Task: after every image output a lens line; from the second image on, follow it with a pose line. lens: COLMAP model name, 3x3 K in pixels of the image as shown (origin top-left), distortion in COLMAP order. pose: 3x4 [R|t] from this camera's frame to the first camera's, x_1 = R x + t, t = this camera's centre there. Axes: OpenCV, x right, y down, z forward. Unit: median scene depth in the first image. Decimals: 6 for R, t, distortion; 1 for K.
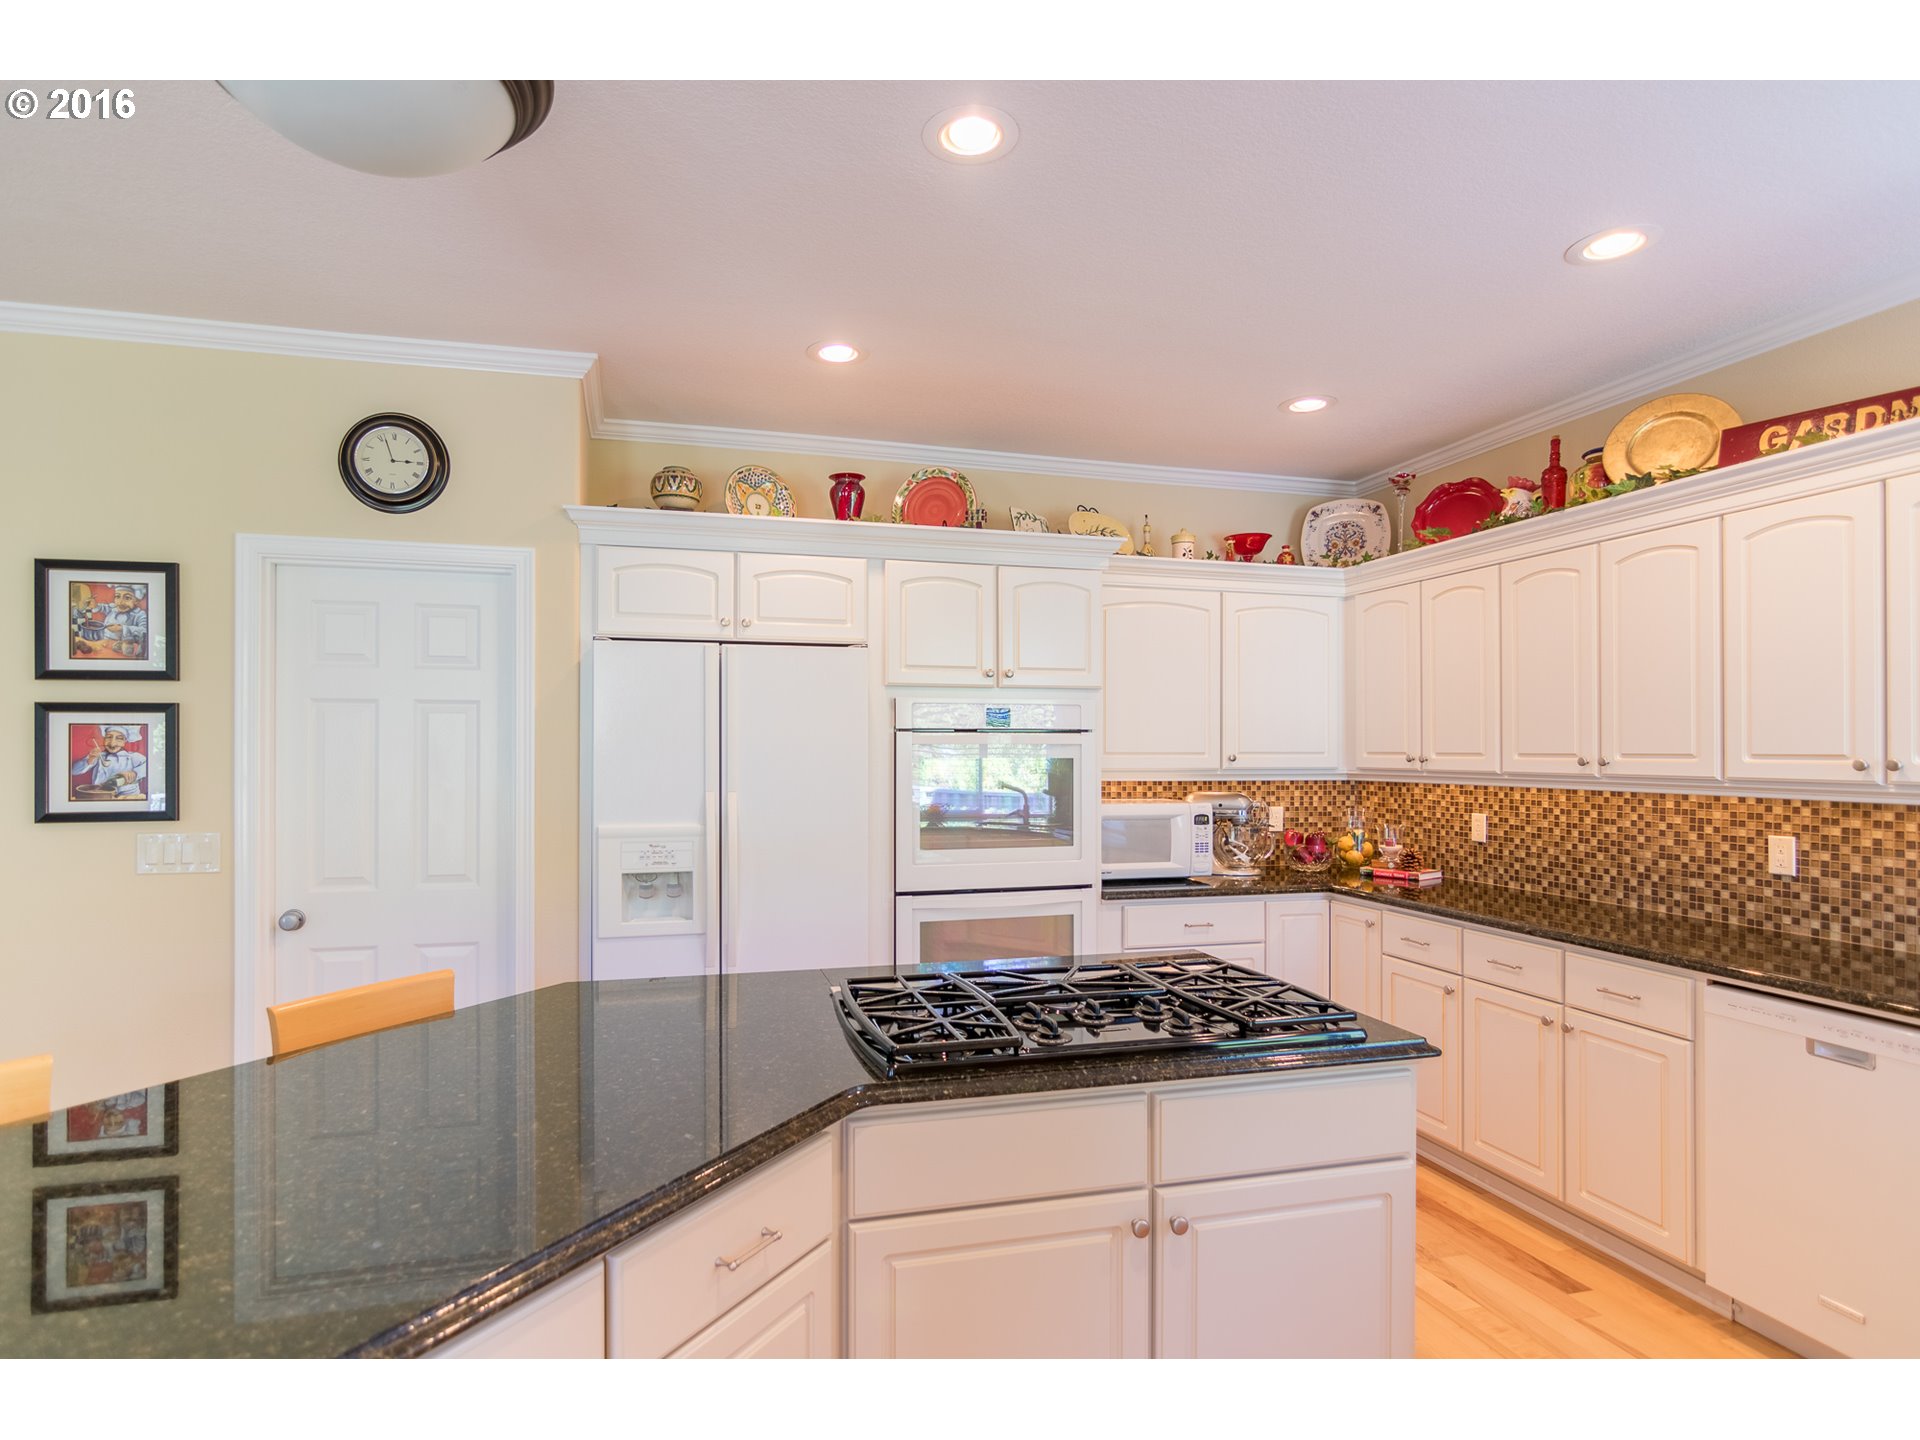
lens RADIAL K [[1015.6, 0, 896.3], [0, 1015.6, 745.3], [0, 0, 1]] dist [-0.007609, 0.001671]
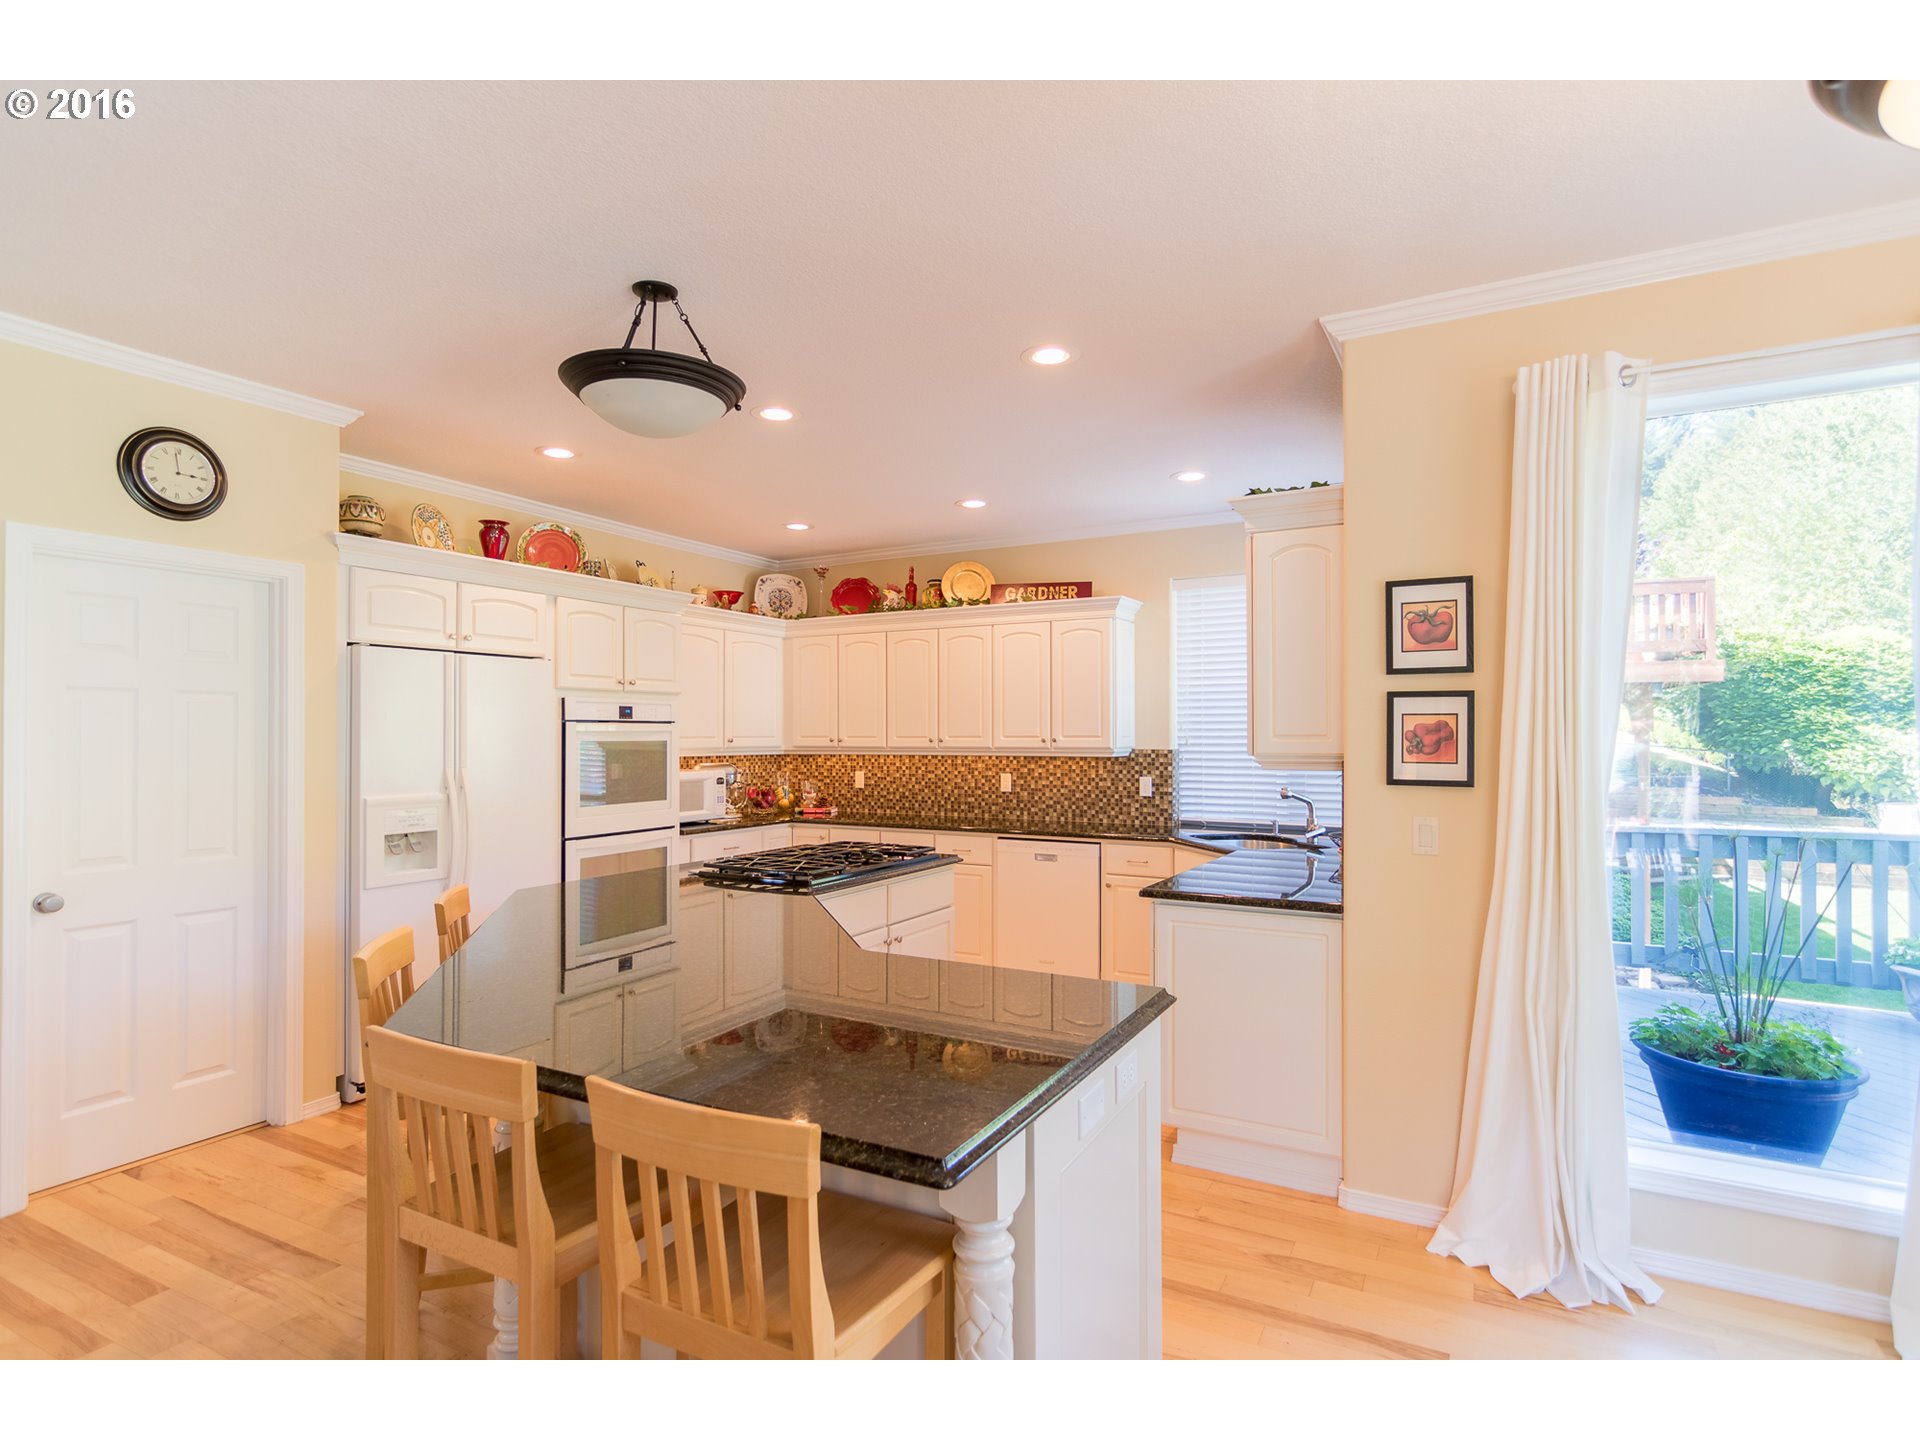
lens RADIAL K [[1015.6, 0, 963.0], [0, 1015.6, 727.2], [0, 0, 1]] dist [-0.007609, 0.001671]
pose [[0.676392, 0.003254, 0.736534, -0.617178], [0.001064, 0.999985, -0.005395, 0.001657], [-0.736541, 0.004433, 0.676379, -0.314277]]
